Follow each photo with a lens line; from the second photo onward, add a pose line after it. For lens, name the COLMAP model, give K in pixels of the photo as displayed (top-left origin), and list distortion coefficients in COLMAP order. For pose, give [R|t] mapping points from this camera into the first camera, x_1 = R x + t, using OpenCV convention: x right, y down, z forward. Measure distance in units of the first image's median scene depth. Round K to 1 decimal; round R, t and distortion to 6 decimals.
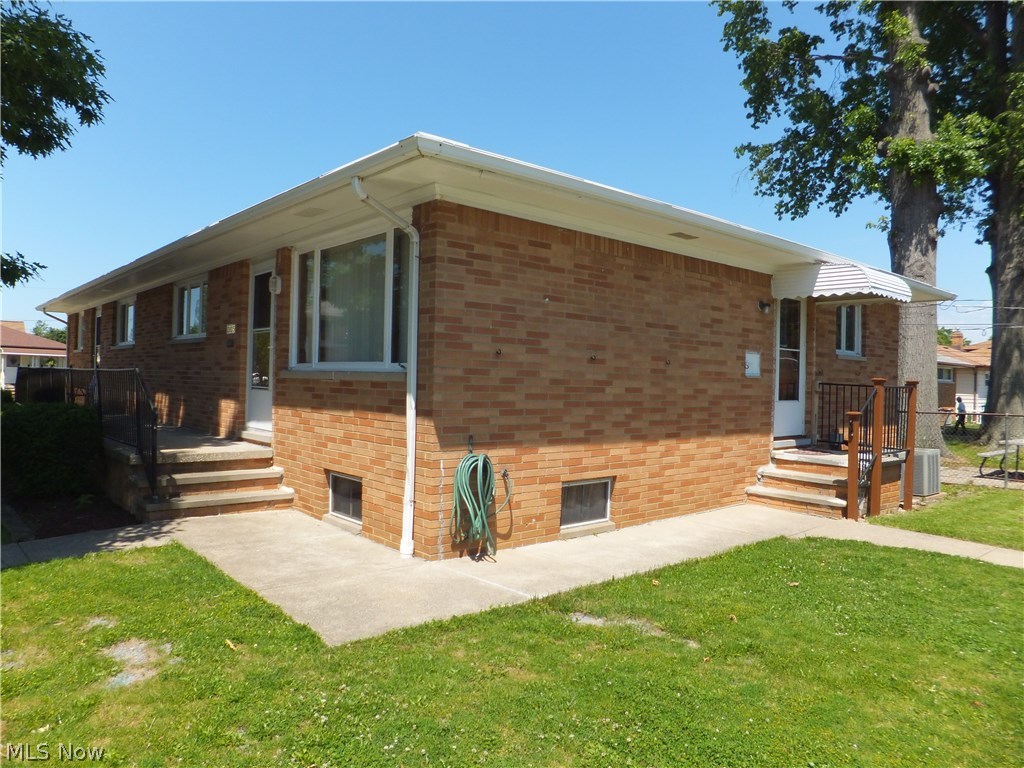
lens RADIAL K [[710.2, 0, 512.0], [0, 710.2, 384.0], [0, 0, 1]] dist [-0.039766, -0.001119]
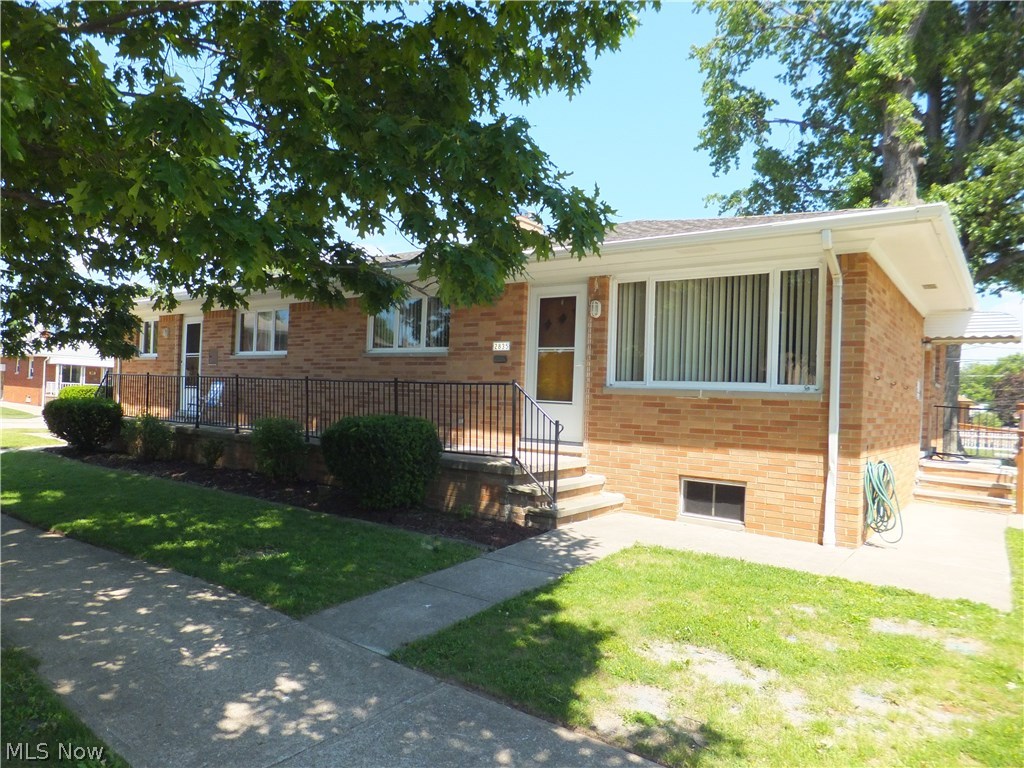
lens RADIAL K [[695.0, 0, 512.0], [0, 695.0, 384.0], [0, 0, 1]] dist [0.001509, 0.000174]
pose [[0.975250, 0.022508, 0.219954, -0.617198], [-0.017725, 0.999562, -0.023697, 0.003591], [-0.220391, 0.019212, 0.975222, -0.023578]]
